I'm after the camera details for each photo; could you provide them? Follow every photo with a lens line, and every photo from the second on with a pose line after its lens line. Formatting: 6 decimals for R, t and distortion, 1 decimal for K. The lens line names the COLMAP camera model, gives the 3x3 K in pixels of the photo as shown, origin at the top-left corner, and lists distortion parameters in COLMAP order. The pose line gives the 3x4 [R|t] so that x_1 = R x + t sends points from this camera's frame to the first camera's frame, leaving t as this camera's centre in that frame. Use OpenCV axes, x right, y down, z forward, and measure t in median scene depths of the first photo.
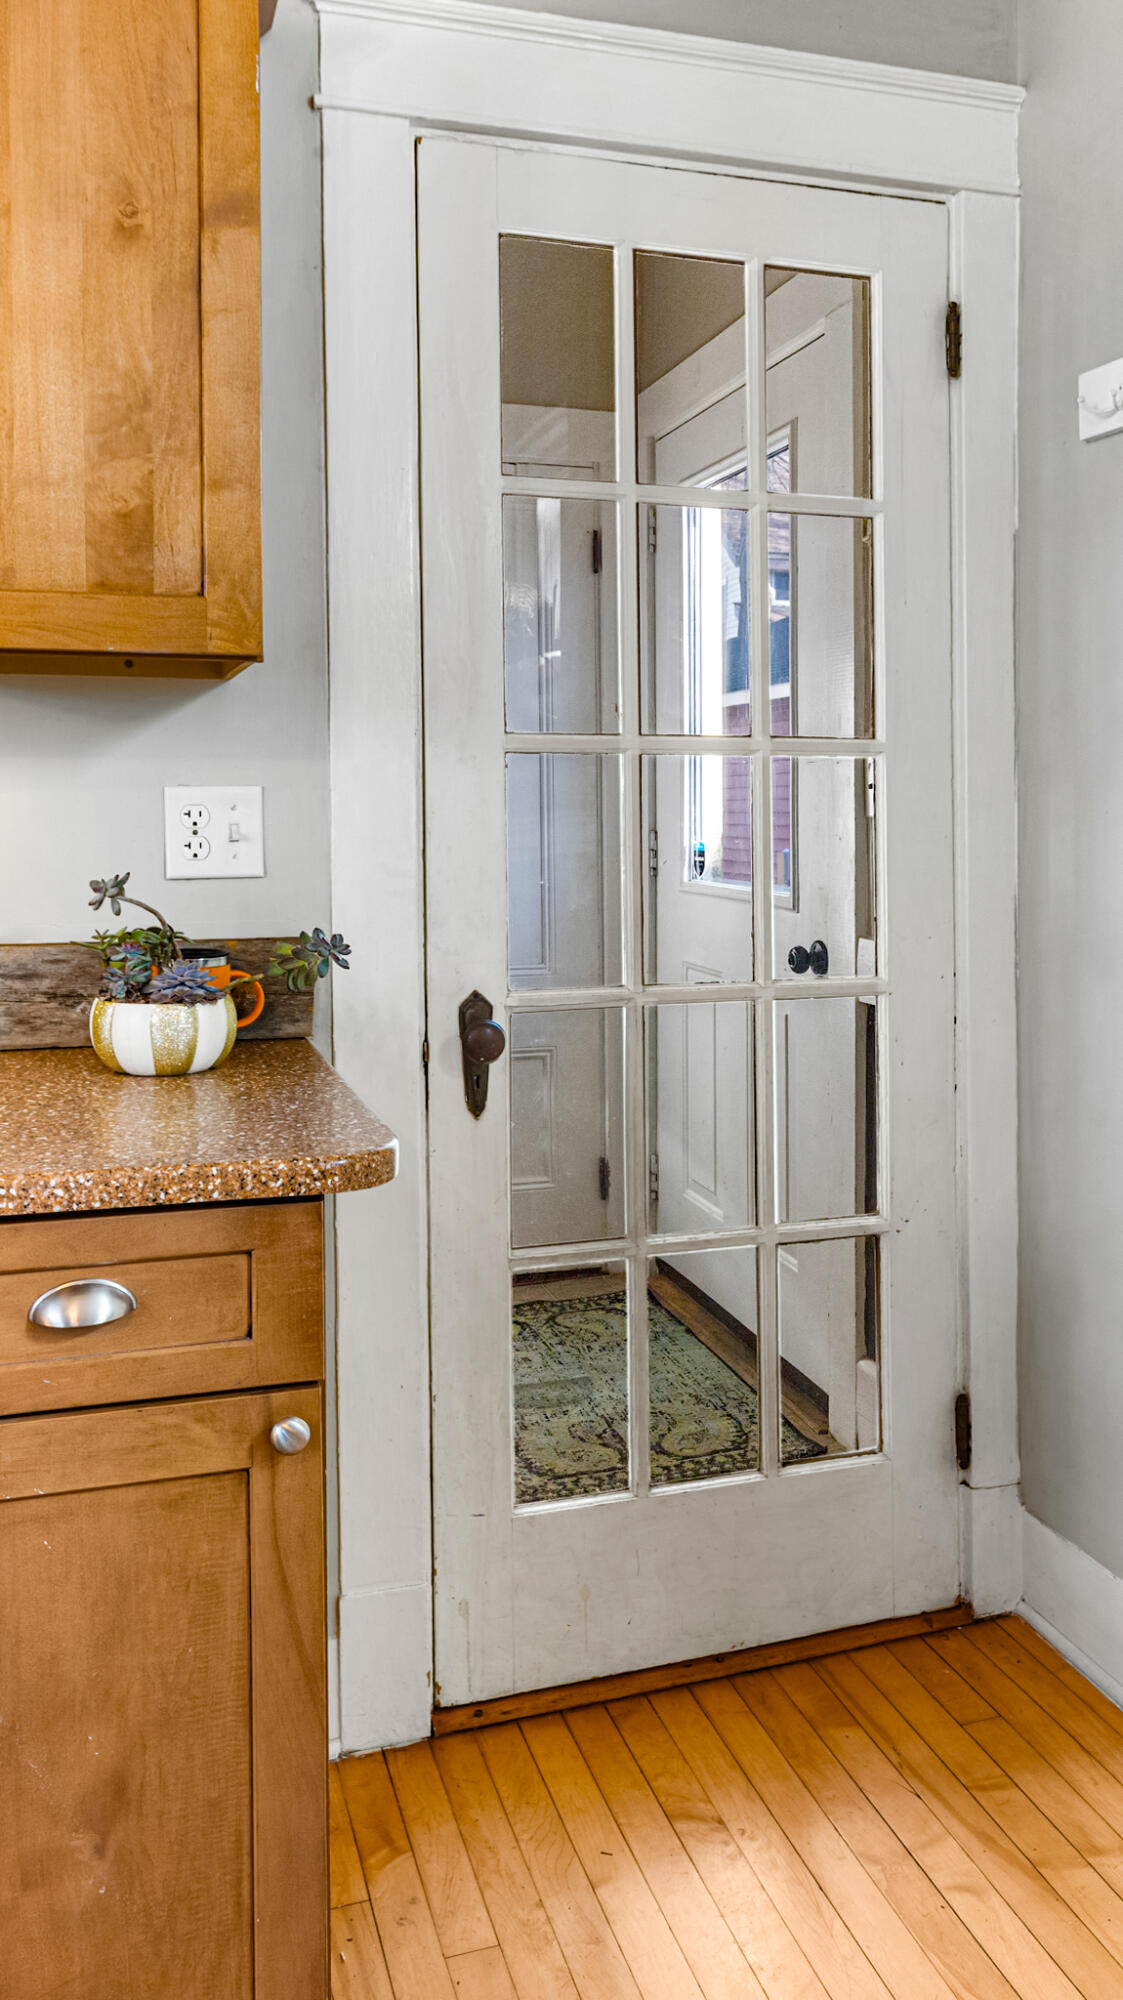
lens RADIAL K [[1484.8, 0, 562.8], [0, 1484.8, 796.8], [0, 0, 1]] dist [-0.012105, 0.006313]
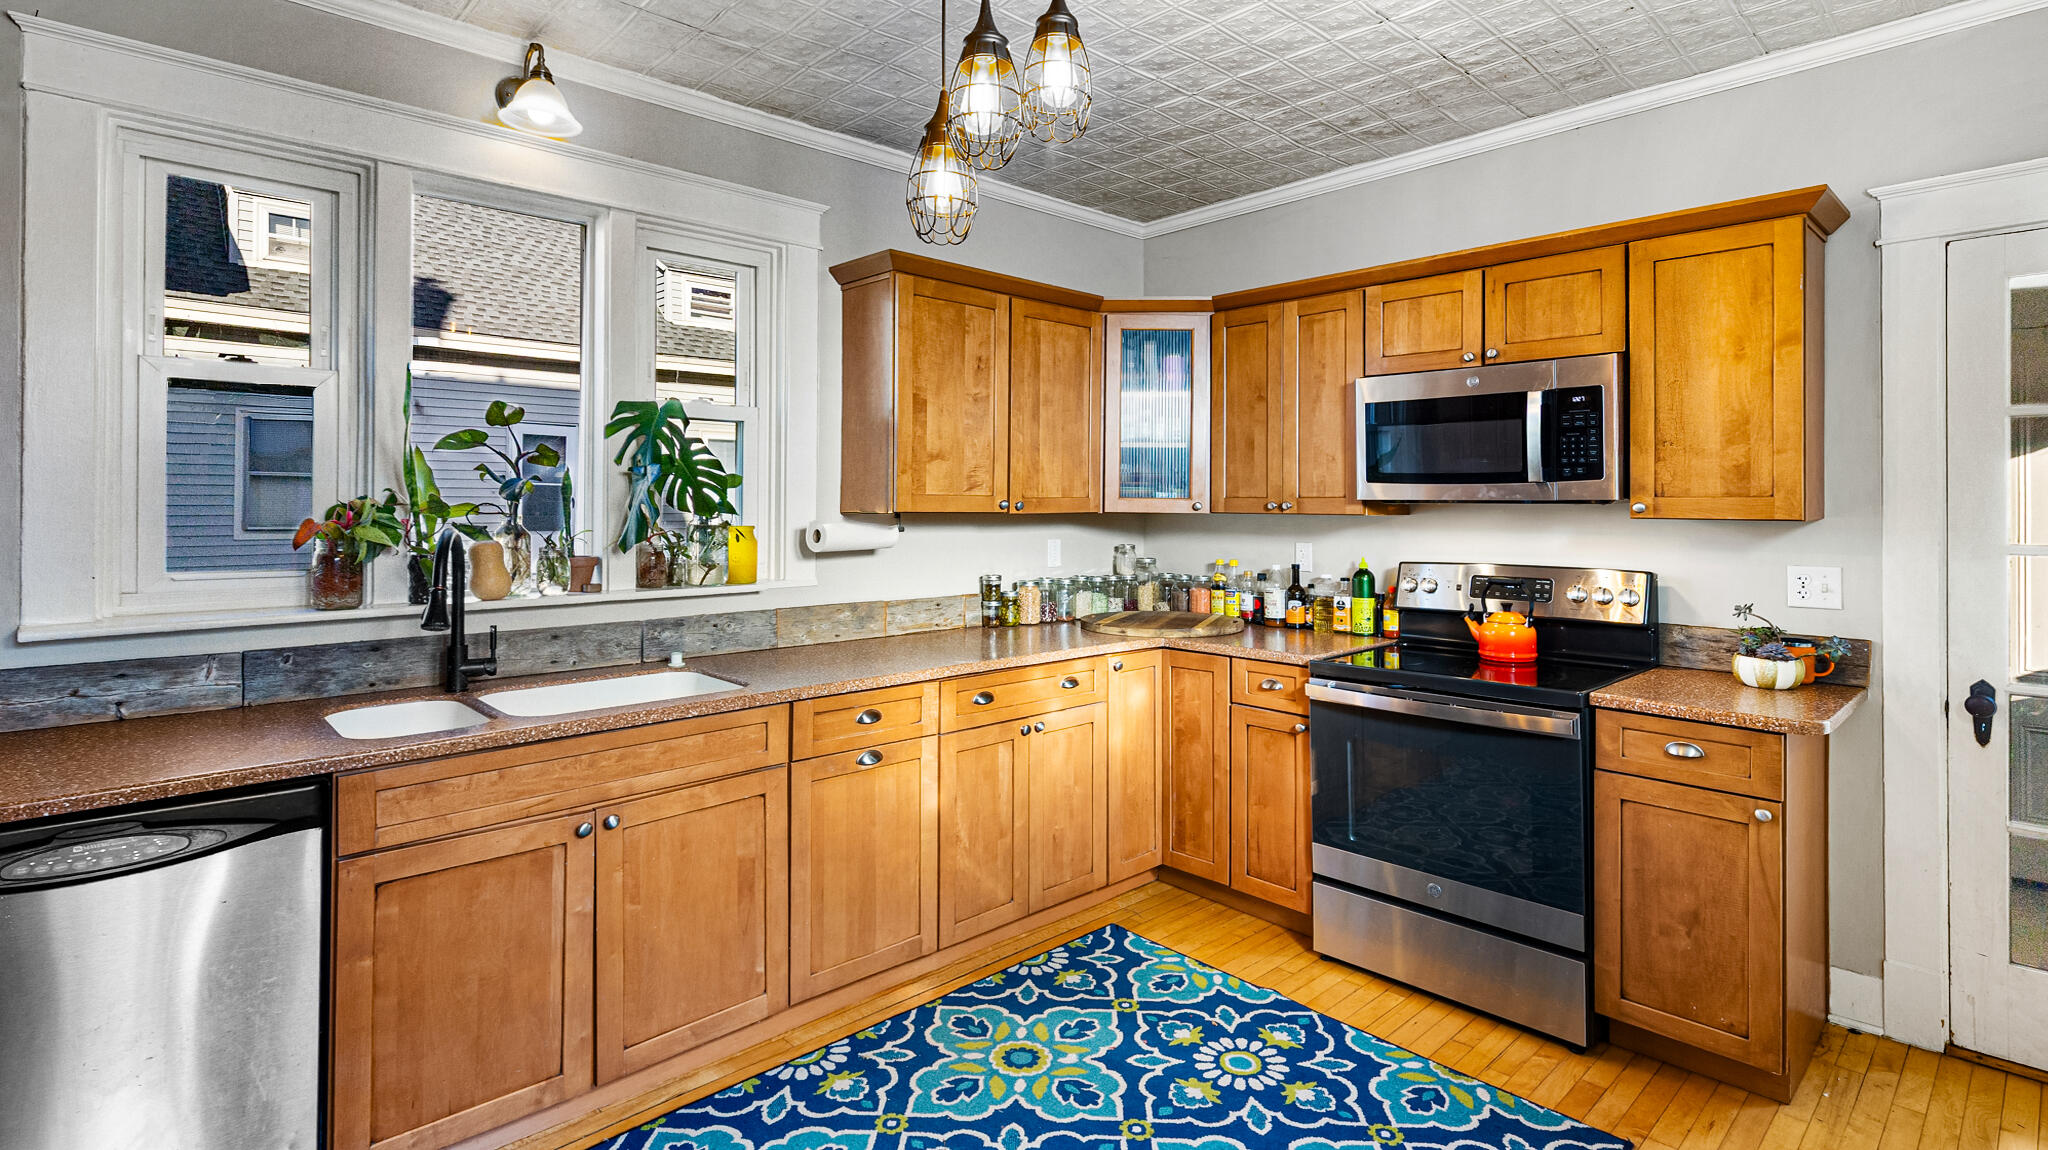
lens RADIAL K [[969.5, 0, 1011.0], [0, 969.5, 506.9], [0, 0, 1]] dist [0.008345, -0.001466]
pose [[0.429805, 0.024763, -0.902582, 0.697539], [0.001843, 0.999598, 0.028302, -0.171628], [0.902920, -0.013828, 0.429587, -0.874921]]
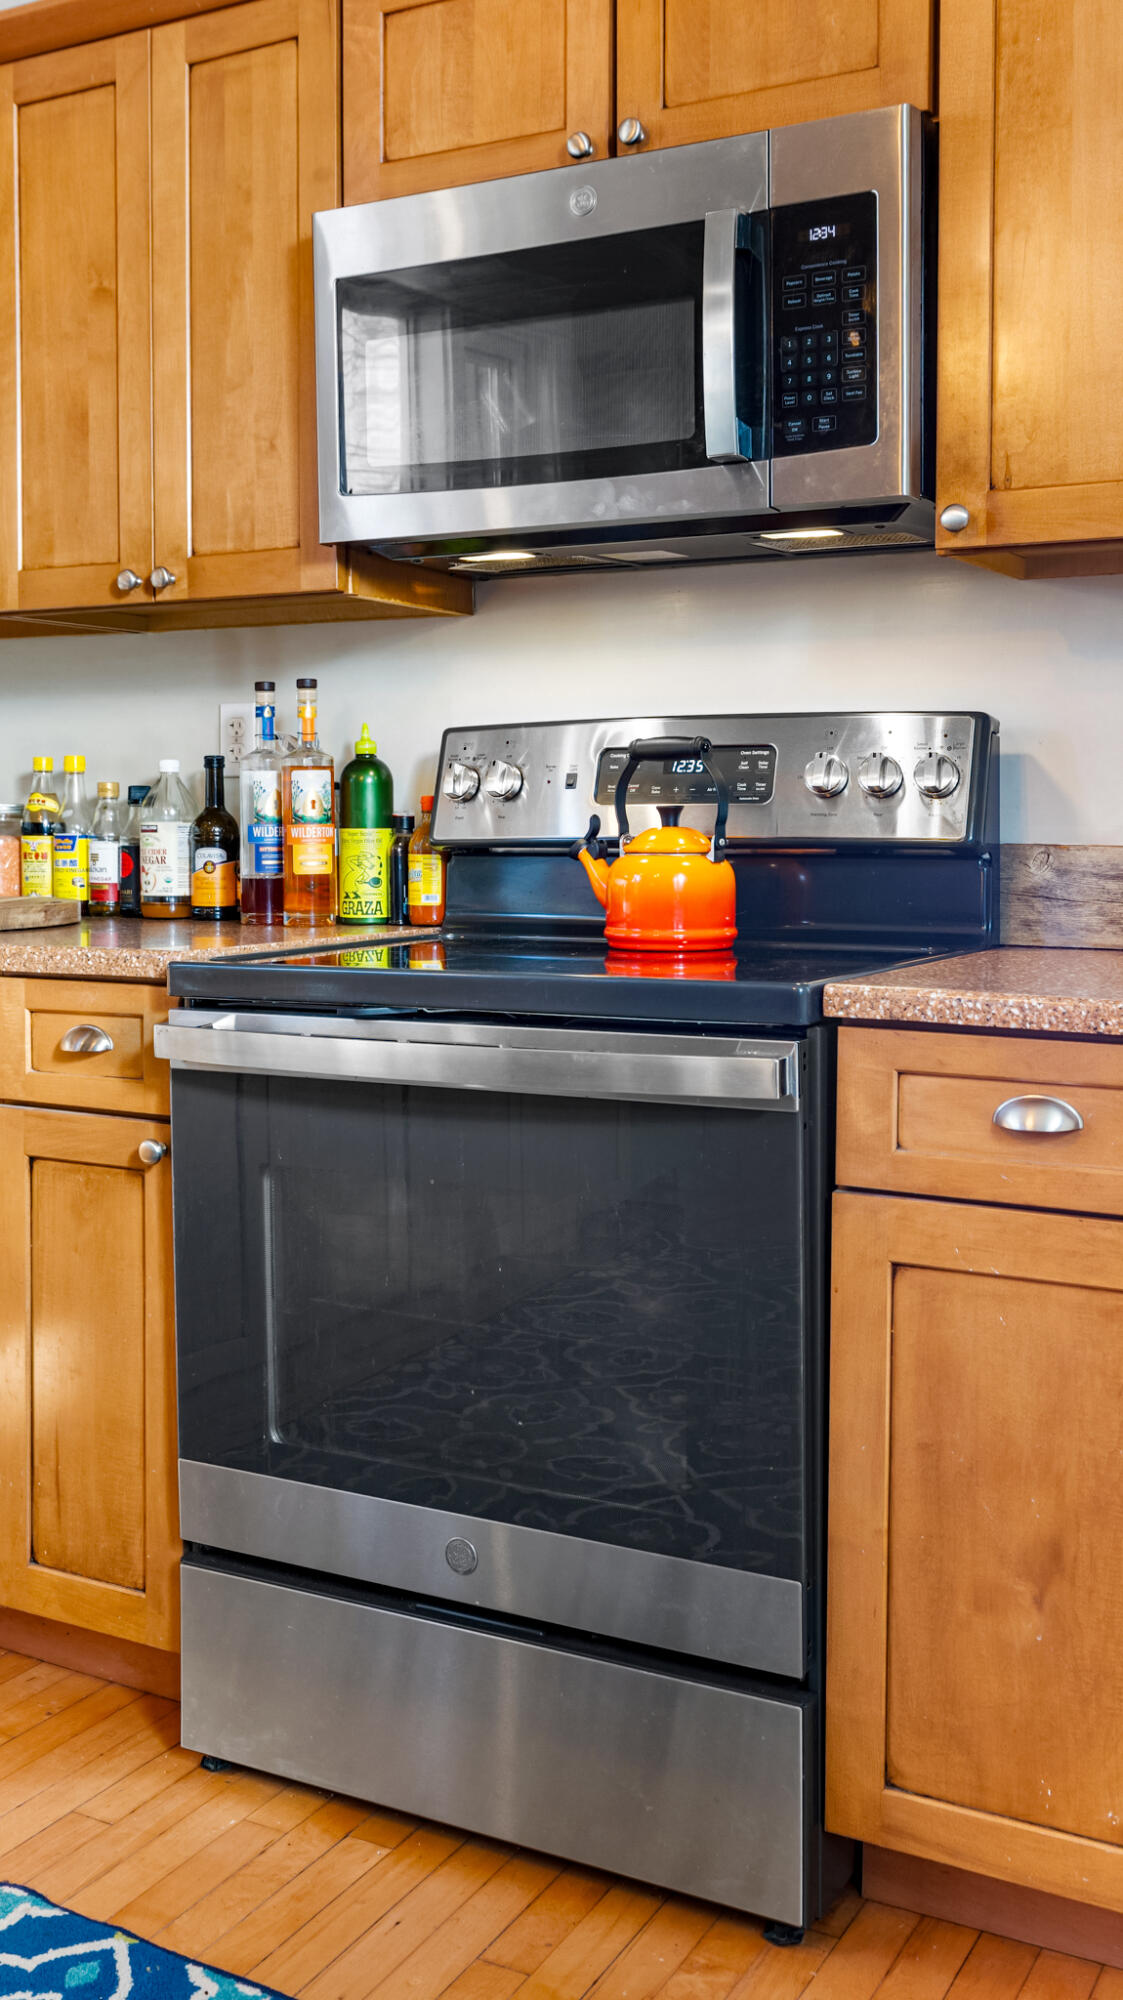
lens RADIAL K [[1903.6, 0, 533.3], [0, 1903.6, 887.4], [0, 0, 1]] dist [0.007256, 0.000000]
pose [[0.693786, 0.051802, -0.718316, 0.354728], [-0.014979, 0.998232, 0.057522, 0.073820], [0.720026, -0.029148, 0.693335, -0.219702]]
